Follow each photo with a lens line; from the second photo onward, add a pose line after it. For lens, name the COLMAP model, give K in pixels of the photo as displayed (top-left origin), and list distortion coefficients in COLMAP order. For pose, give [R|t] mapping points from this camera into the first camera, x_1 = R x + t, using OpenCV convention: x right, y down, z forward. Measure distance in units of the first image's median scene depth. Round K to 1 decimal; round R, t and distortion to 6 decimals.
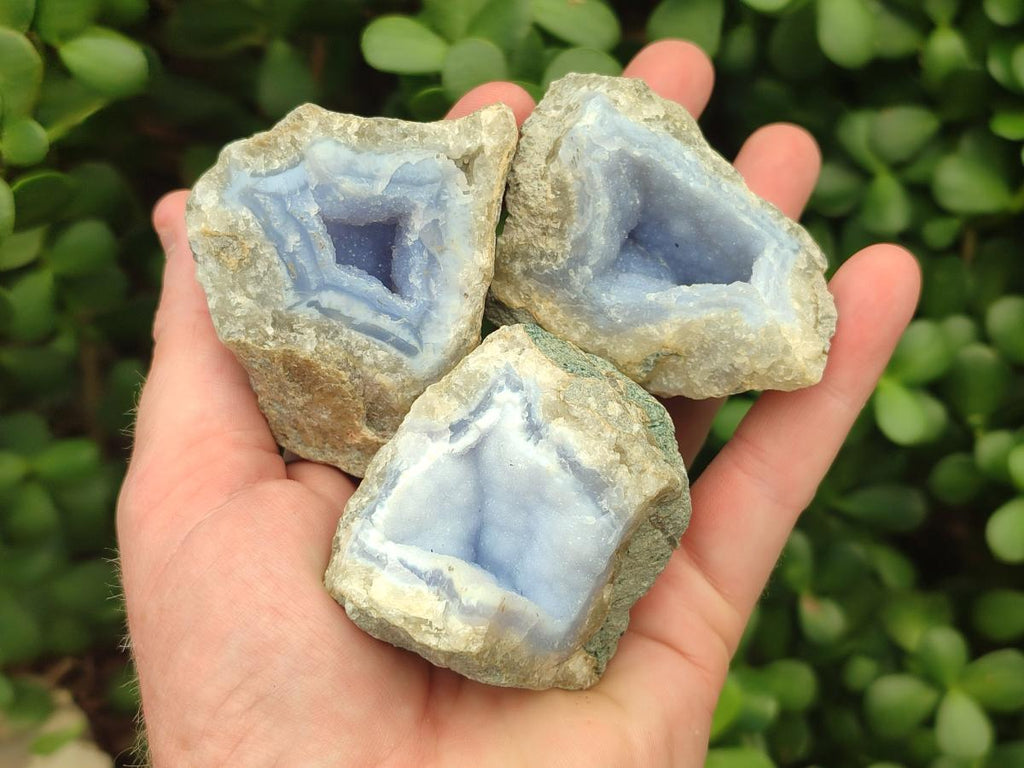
lens RADIAL K [[1570.4, 0, 511.4], [0, 1570.4, 383.6], [0, 0, 1]] dist [0.222295, 0.000000]
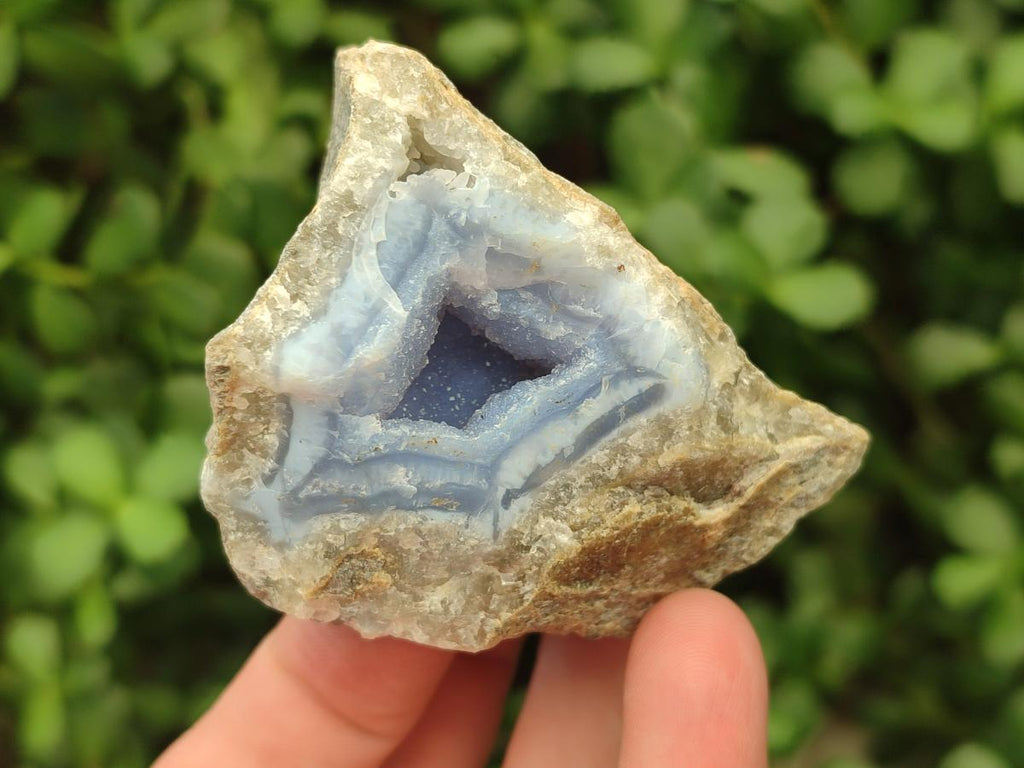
lens RADIAL K [[1570.4, 0, 512.9], [0, 1570.4, 382.9], [0, 0, 1]] dist [0.222295, 0.000000]
pose [[0.485382, -0.871966, -0.063872, -0.048345], [0.871856, 0.477270, 0.109909, -0.135444], [-0.065353, -0.109035, 0.991887, 0.412296]]
